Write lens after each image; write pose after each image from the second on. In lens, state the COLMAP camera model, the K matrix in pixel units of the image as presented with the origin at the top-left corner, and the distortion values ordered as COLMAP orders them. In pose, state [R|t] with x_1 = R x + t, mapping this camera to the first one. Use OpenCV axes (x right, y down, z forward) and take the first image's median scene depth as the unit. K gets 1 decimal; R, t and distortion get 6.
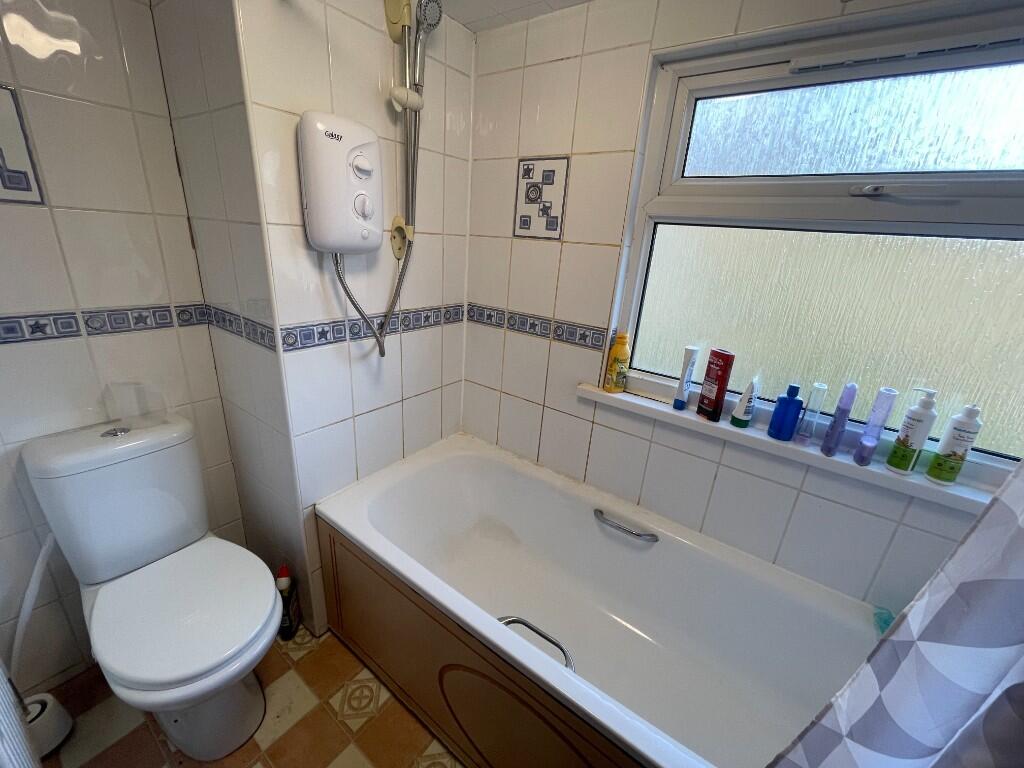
lens RADIAL K [[412.4, 0, 510.2], [0, 412.4, 384.8], [0, 0, 1]] dist [0.000365, -0.000055]
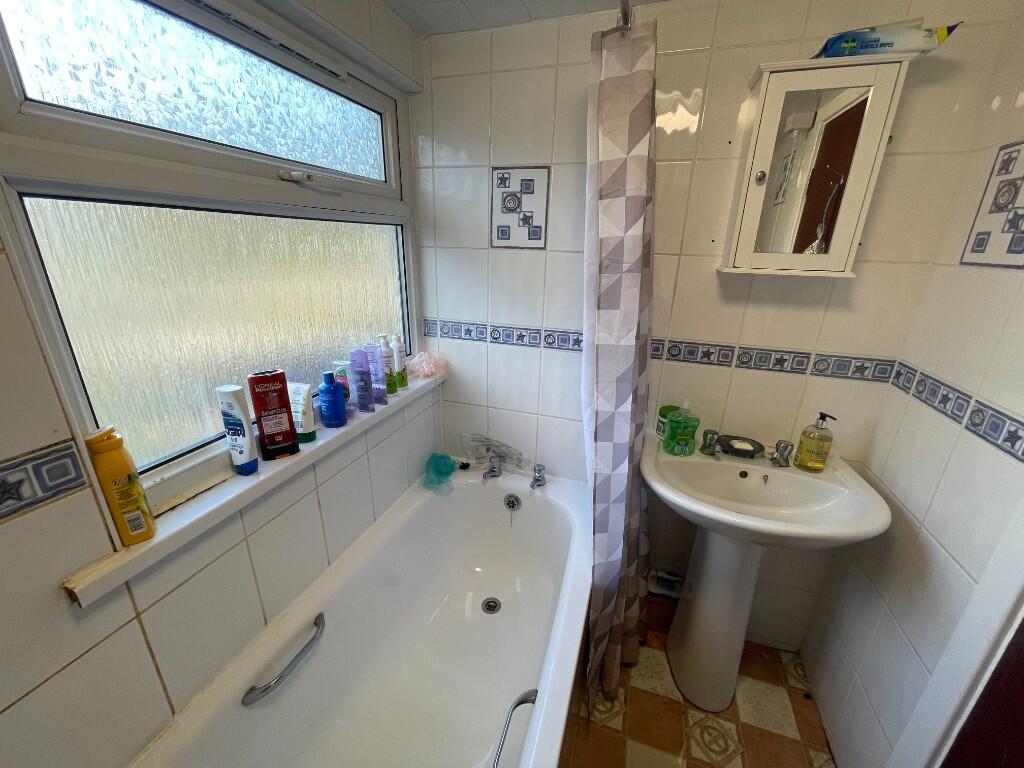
lens RADIAL K [[412.4, 0, 512.8], [0, 412.4, 383.2], [0, 0, 1]] dist [0.000365, -0.000055]
pose [[-0.301420, -0.377174, 0.875720, -0.322411], [0.285178, 0.840733, 0.460263, -0.301617], [-0.909846, 0.388468, -0.145852, 0.725282]]
